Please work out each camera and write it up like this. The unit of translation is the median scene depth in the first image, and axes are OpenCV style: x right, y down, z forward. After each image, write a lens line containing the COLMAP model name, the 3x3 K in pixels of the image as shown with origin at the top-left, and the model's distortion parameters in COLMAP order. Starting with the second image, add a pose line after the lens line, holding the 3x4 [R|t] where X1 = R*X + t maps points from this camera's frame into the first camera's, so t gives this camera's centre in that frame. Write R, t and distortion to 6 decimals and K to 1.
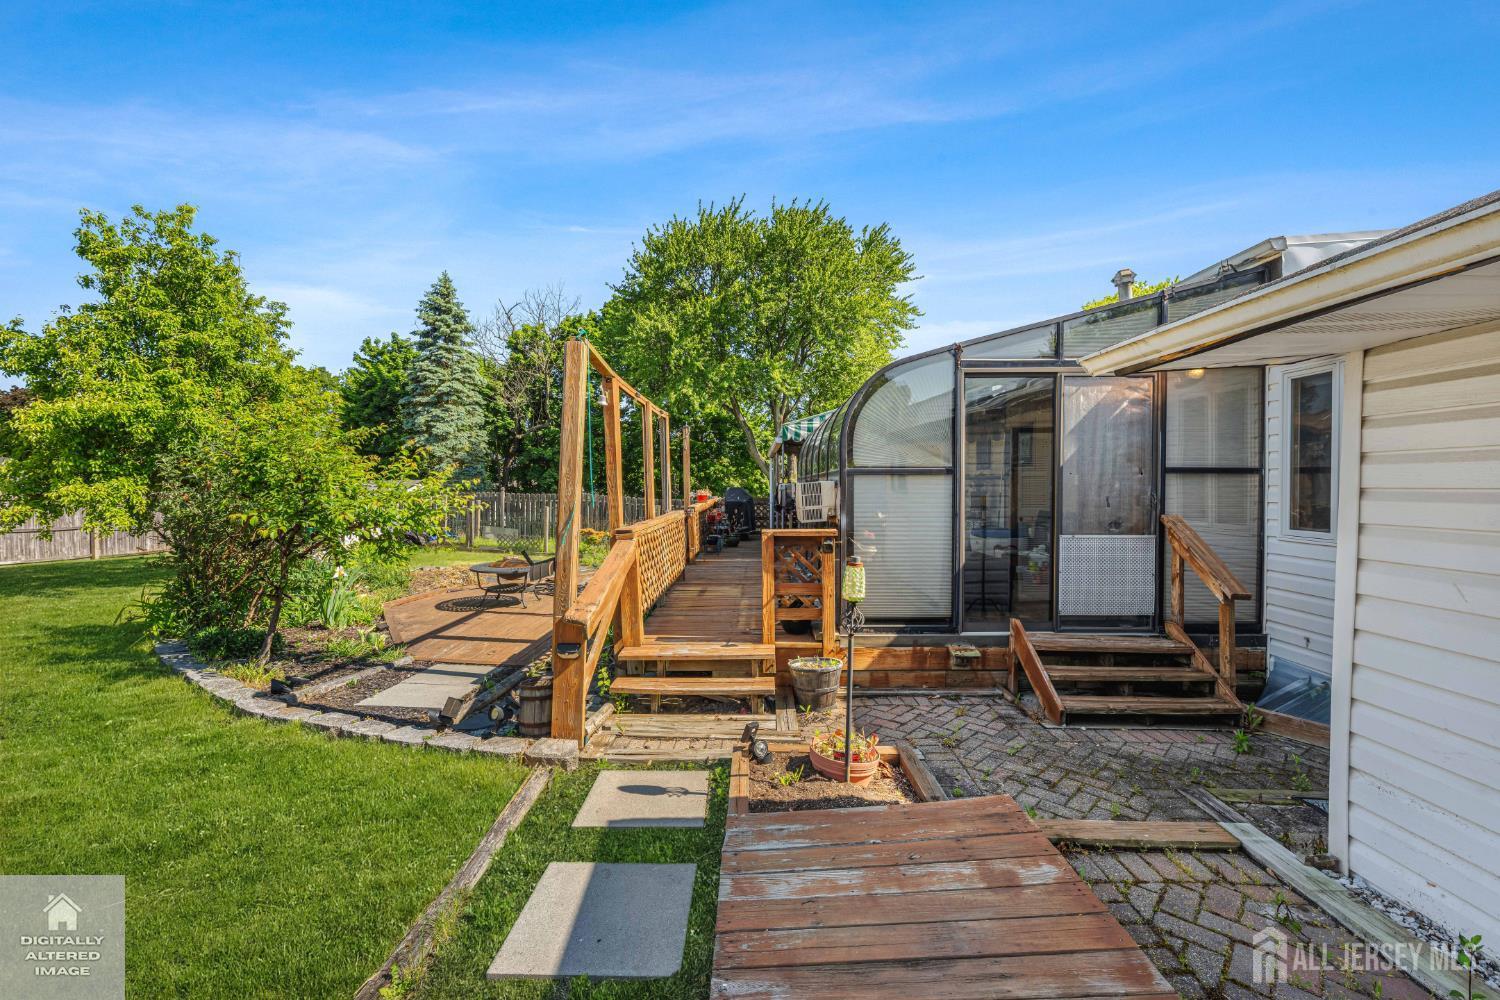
lens RADIAL K [[623.6, 0, 755.7], [0, 623.6, 497.9], [0, 0, 1]] dist [0.000249, 0.000130]
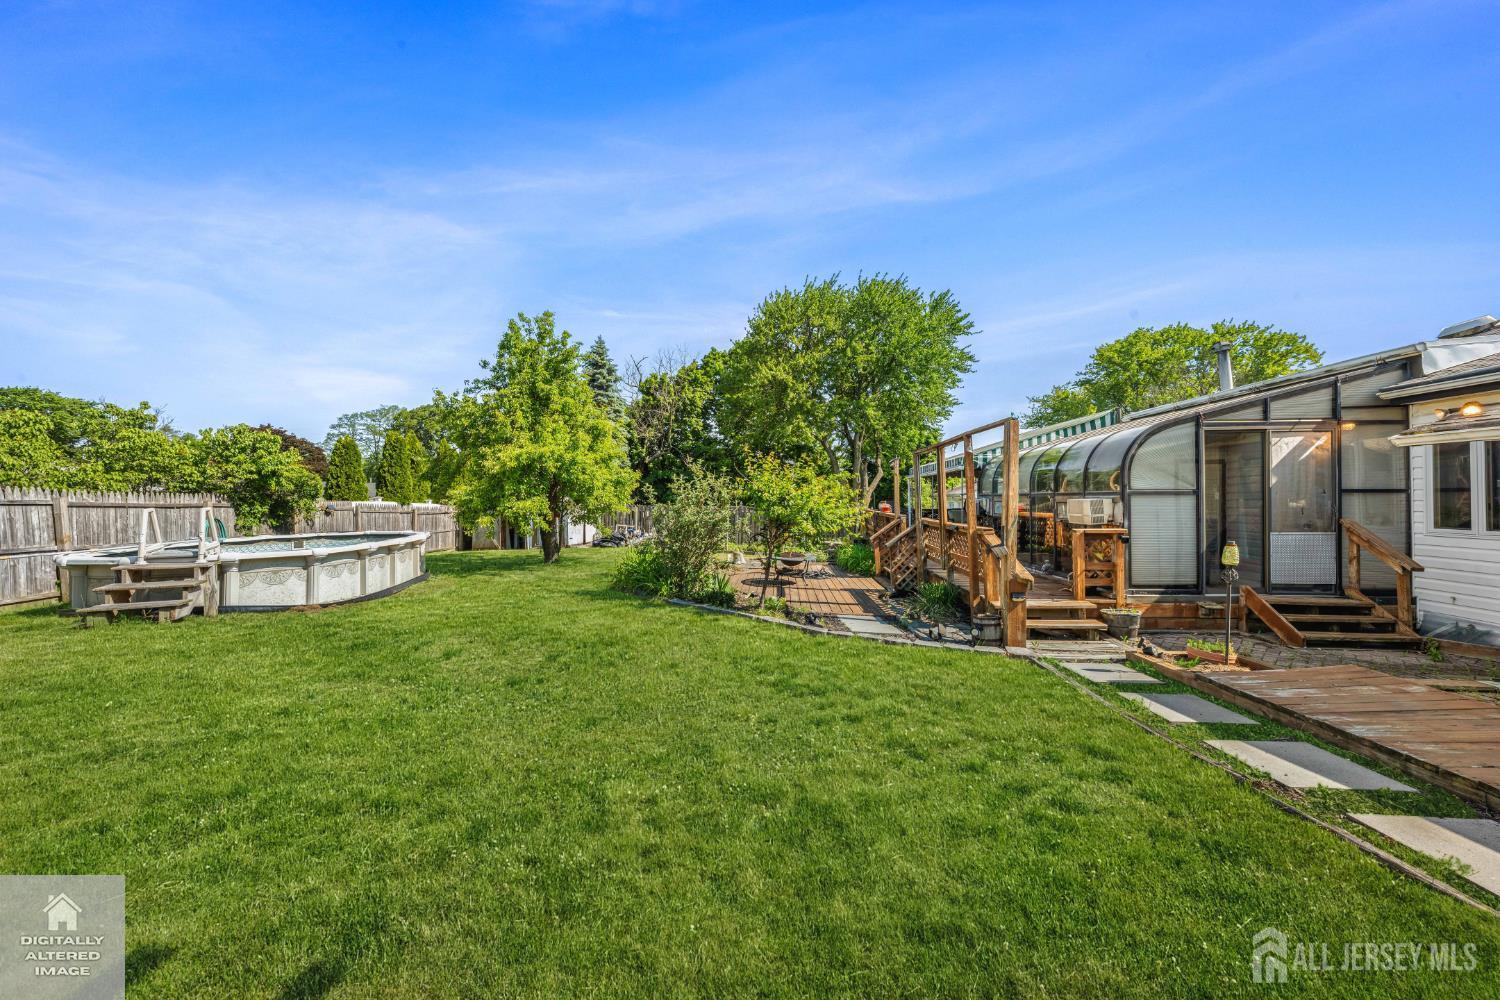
lens RADIAL K [[550.0, 0, 698.8], [0, 550.0, 495.5], [0, 0, 1]] dist [-0.003254, 0.001115]
pose [[0.997884, -0.004150, -0.064883, -0.855440], [0.002565, 0.999696, -0.024505, -0.003065], [0.064965, 0.024287, 0.997592, -0.472722]]
